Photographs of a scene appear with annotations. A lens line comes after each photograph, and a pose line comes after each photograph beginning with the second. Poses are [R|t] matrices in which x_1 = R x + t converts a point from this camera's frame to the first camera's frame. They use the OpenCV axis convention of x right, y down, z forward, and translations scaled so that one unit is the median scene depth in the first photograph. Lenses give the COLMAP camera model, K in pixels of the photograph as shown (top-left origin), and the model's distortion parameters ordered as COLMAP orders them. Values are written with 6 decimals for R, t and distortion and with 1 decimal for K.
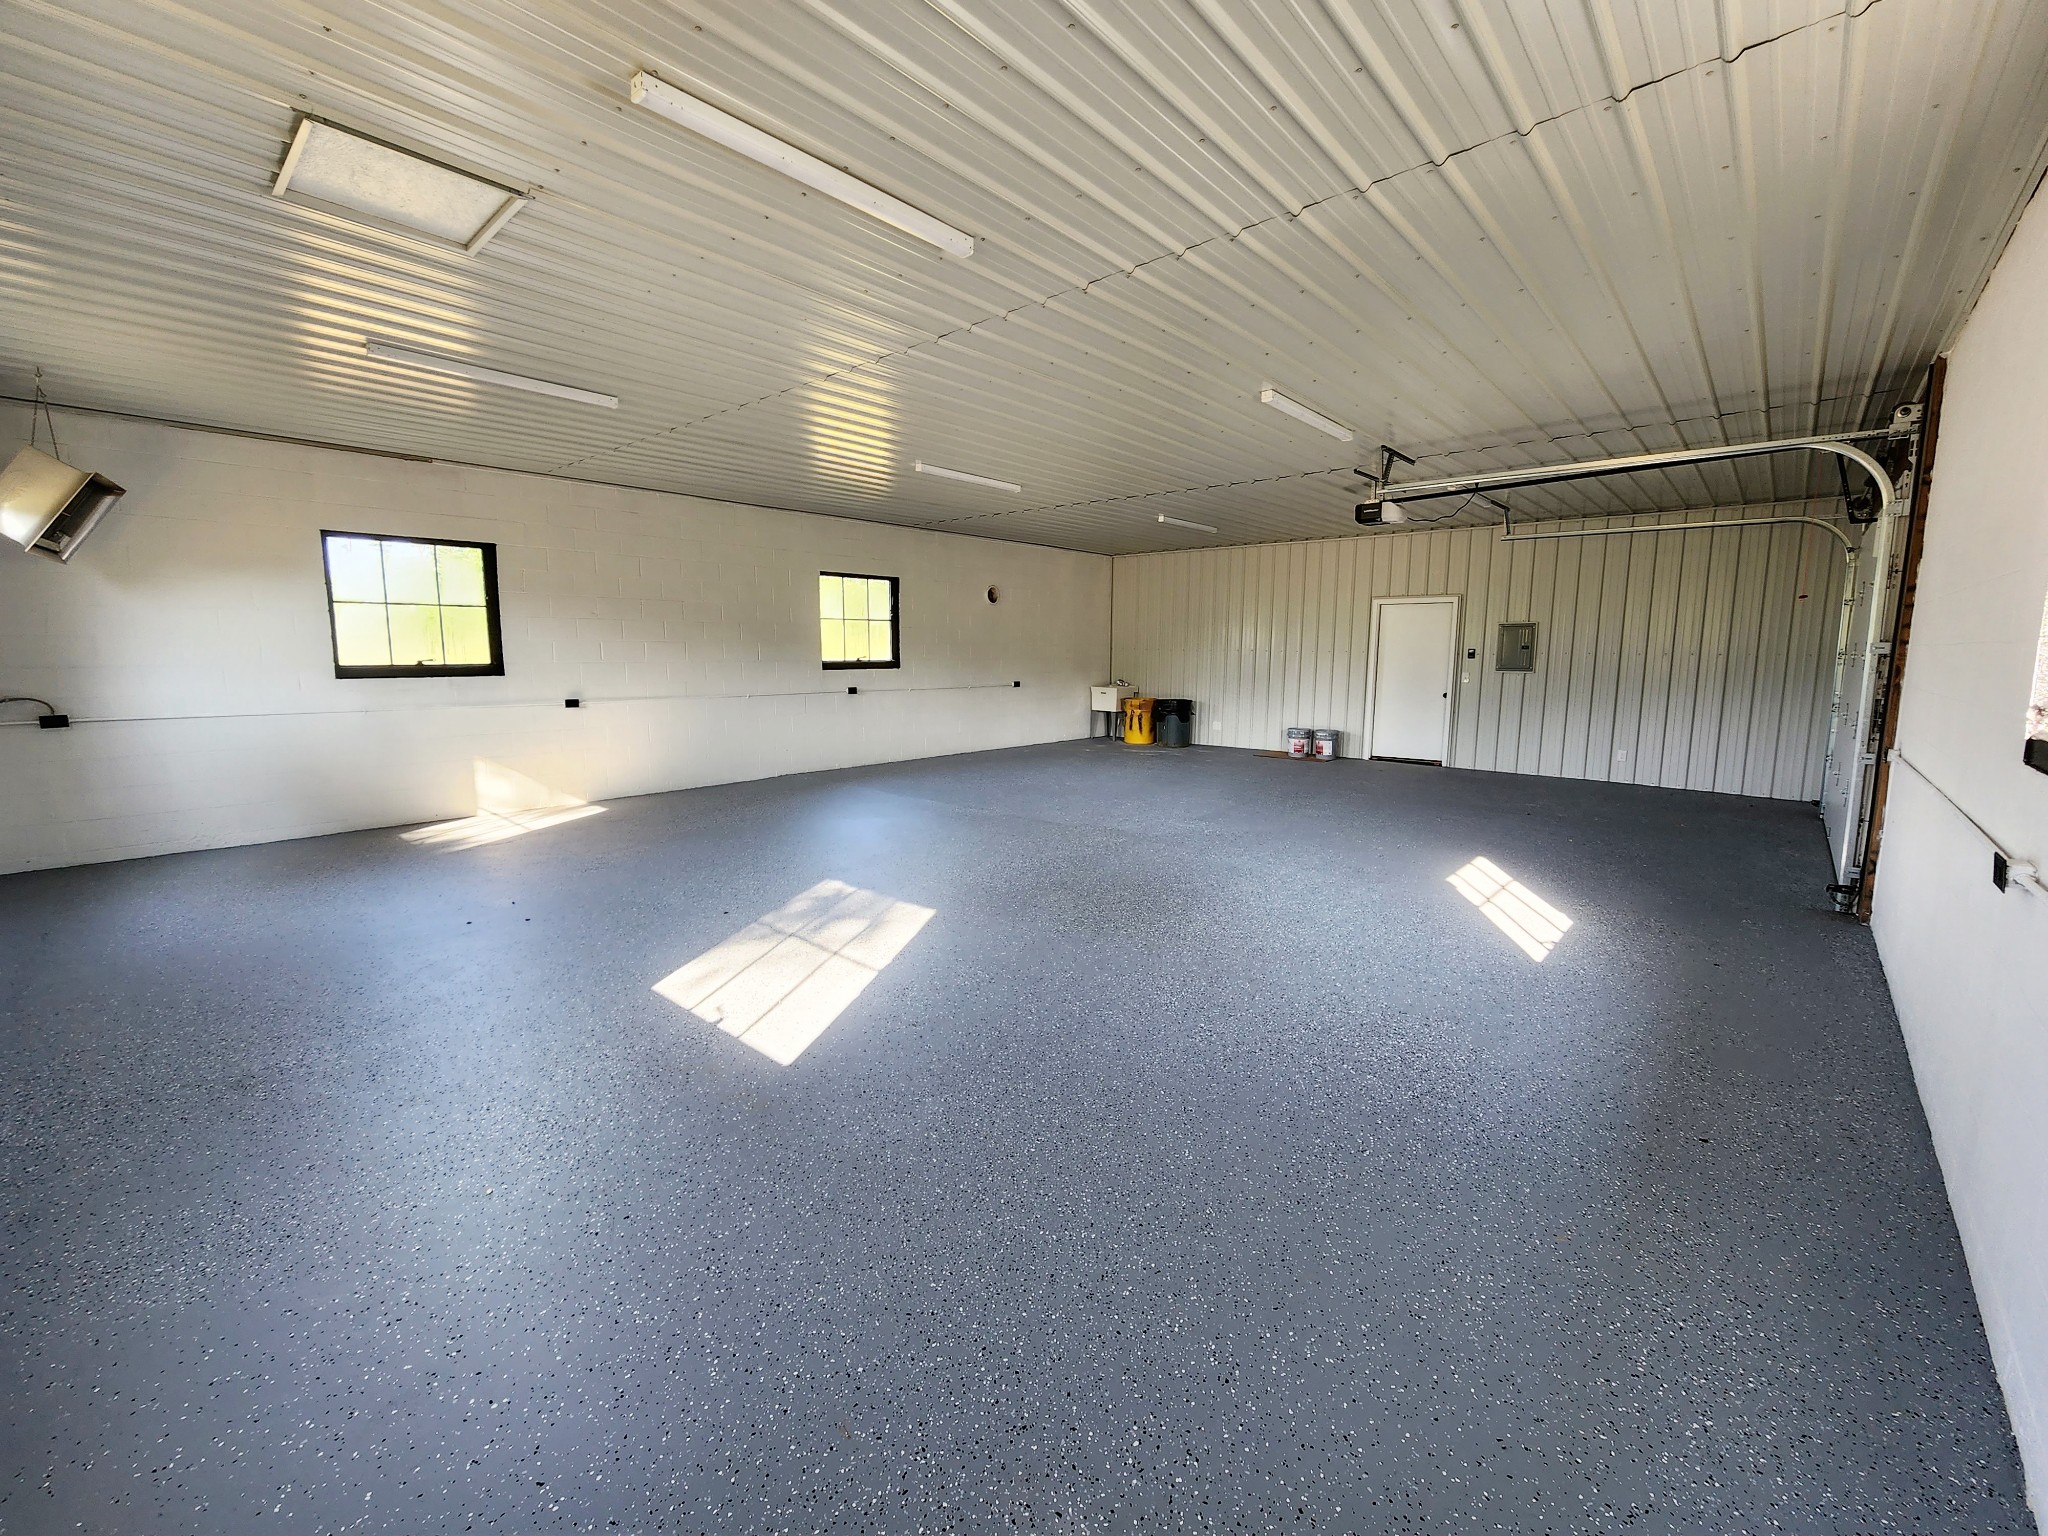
lens RADIAL K [[840.1, 0, 1014.8], [0, 840.1, 753.1], [0, 0, 1]] dist [0.004039, -0.003651]
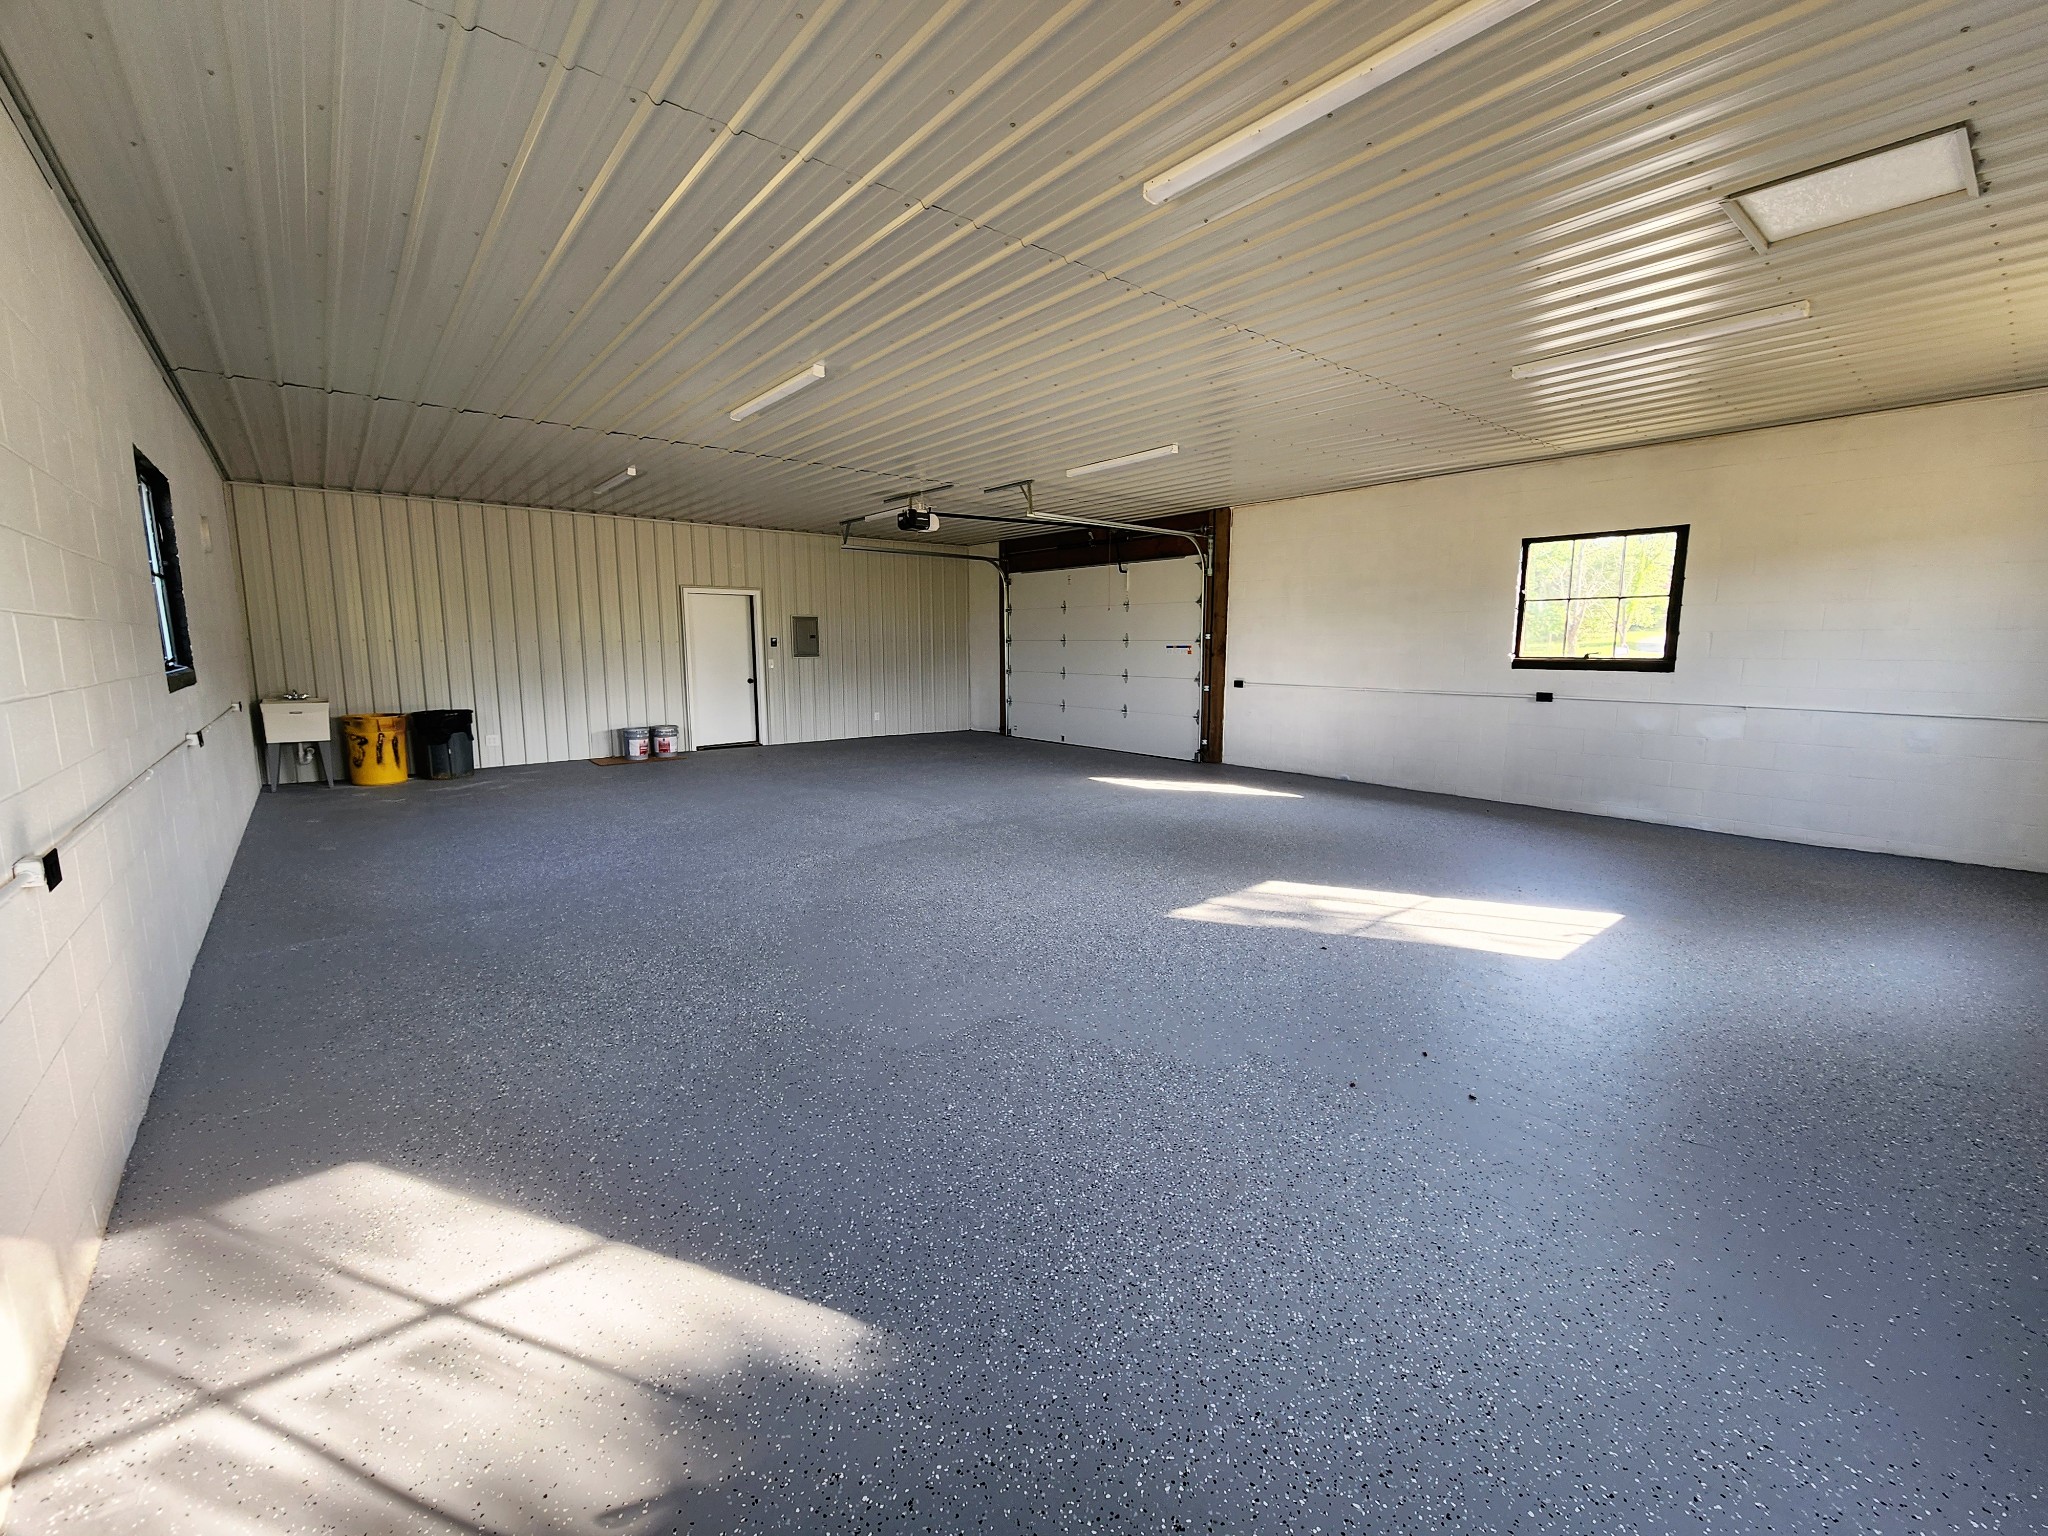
lens RADIAL K [[840.1, 0, 1014.8], [0, 840.1, 753.1], [0, 0, 1]] dist [0.004039, -0.003651]
pose [[0.173226, -0.136786, 0.975337, -0.496140], [0.125161, 0.985337, 0.115959, -0.059181], [-0.976897, 0.101987, 0.187806, 0.463694]]
